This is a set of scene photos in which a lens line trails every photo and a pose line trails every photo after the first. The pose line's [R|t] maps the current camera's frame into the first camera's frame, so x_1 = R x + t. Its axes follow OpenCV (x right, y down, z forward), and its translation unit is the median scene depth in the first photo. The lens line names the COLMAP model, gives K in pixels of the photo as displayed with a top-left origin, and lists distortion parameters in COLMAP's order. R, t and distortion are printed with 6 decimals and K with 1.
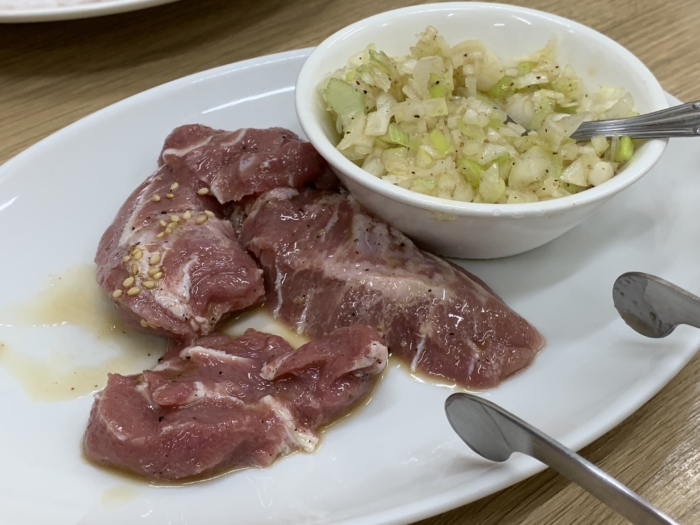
lens RADIAL K [[1058.1, 0, 349.7], [0, 1058.1, 262.6], [0, 0, 1]] dist [-0.033495, 0.000000]
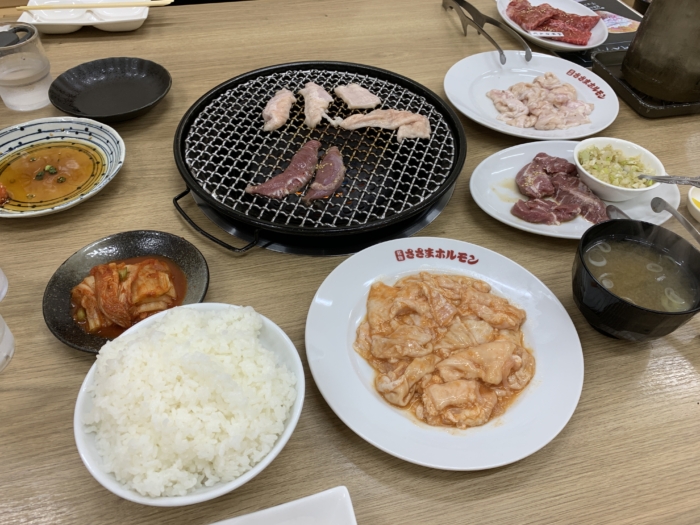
lens RADIAL K [[531.9, 0, 351.5], [0, 531.9, 262.8], [0, 0, 1]] dist [0.006826, -0.000379]
pose [[0.926329, 0.295321, -0.233881, -0.261227], [-0.279967, 0.955084, 0.097122, 0.331613], [0.252058, -0.024488, 0.967402, -1.407335]]
